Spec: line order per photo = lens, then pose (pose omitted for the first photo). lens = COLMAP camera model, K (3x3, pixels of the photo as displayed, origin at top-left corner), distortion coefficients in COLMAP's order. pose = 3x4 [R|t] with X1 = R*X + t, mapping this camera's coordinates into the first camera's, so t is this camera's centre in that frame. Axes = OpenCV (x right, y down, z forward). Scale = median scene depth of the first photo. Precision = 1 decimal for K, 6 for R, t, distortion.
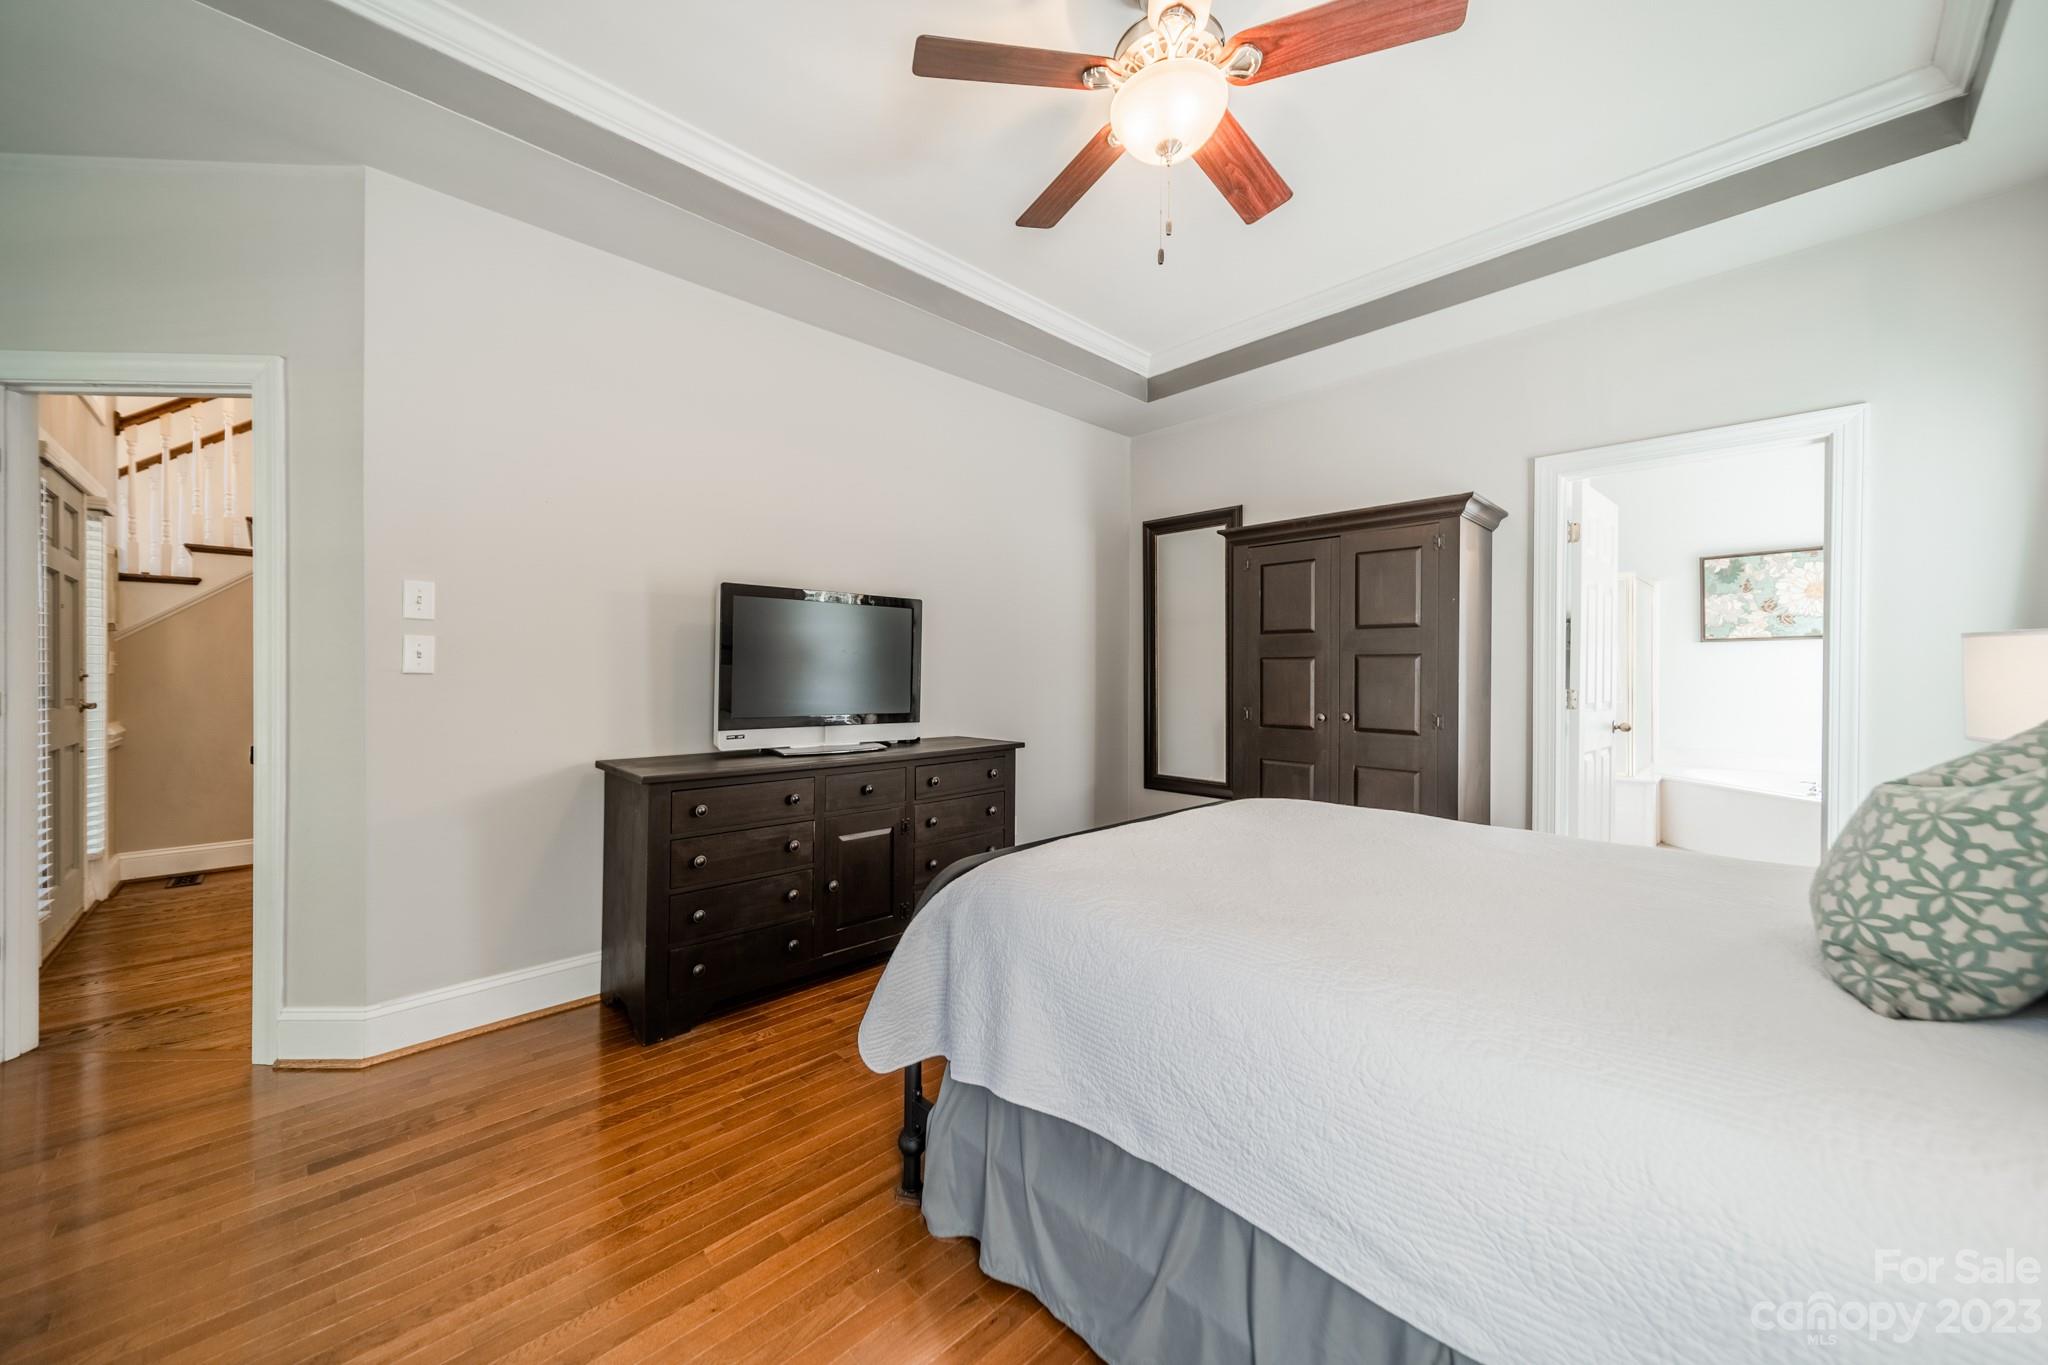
lens RADIAL K [[719.8, 0, 983.5], [0, 719.8, 674.5], [0, 0, 1]] dist [0.000049, 0.000012]
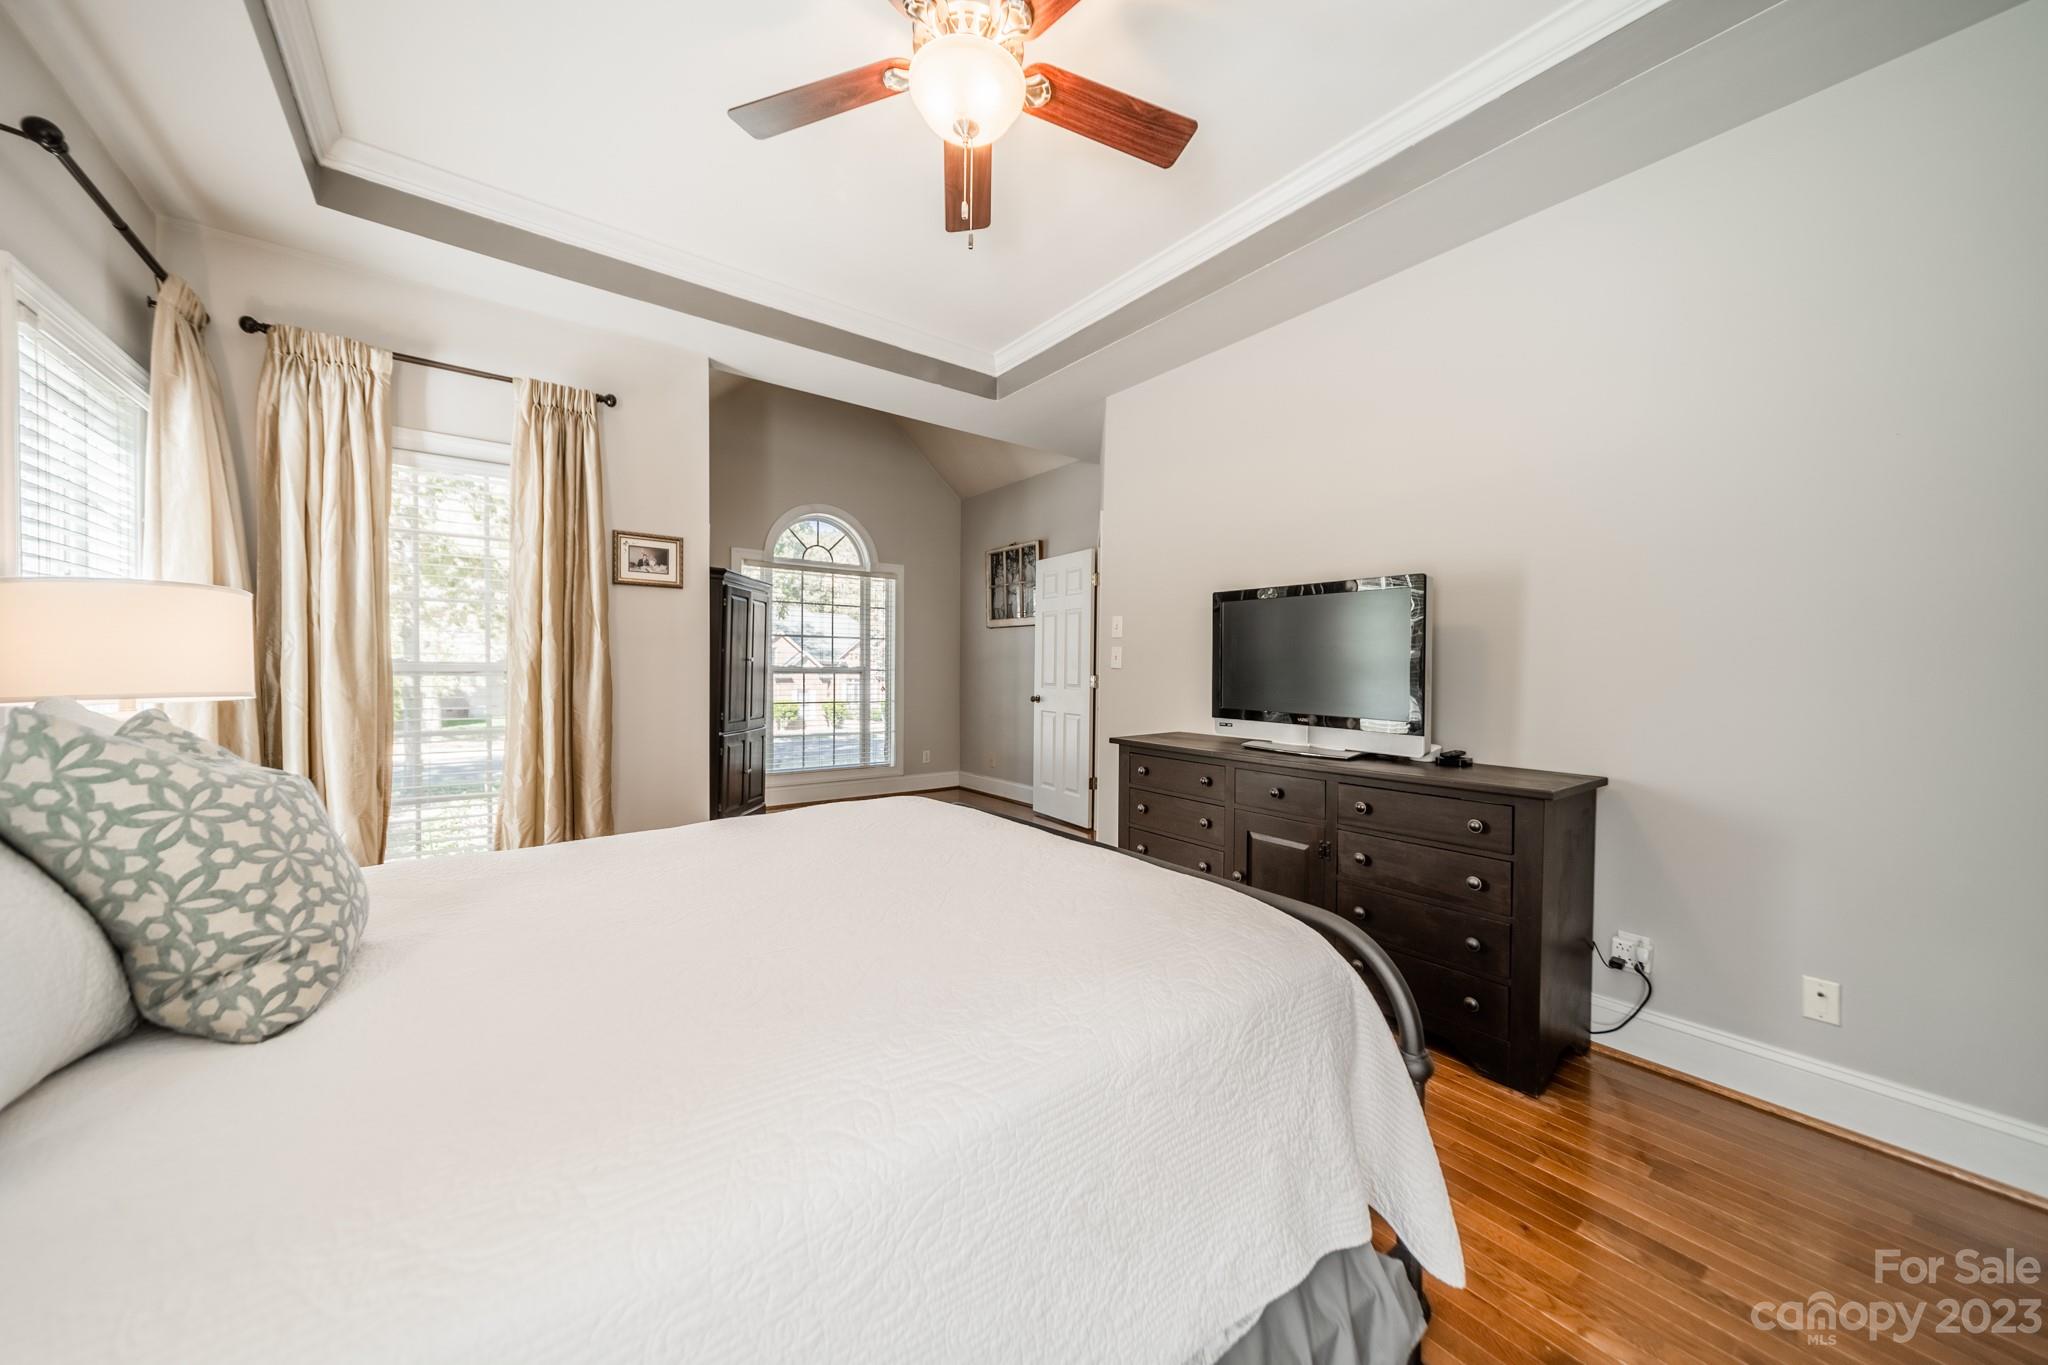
lens RADIAL K [[719.8, 0, 983.5], [0, 719.8, 674.5], [0, 0, 1]] dist [0.000049, 0.000012]
pose [[-0.125299, 0.008324, -0.992084, 0.796210], [-0.009792, 0.999906, 0.009626, -0.000841], [0.992071, 0.010921, -0.125206, 0.714303]]
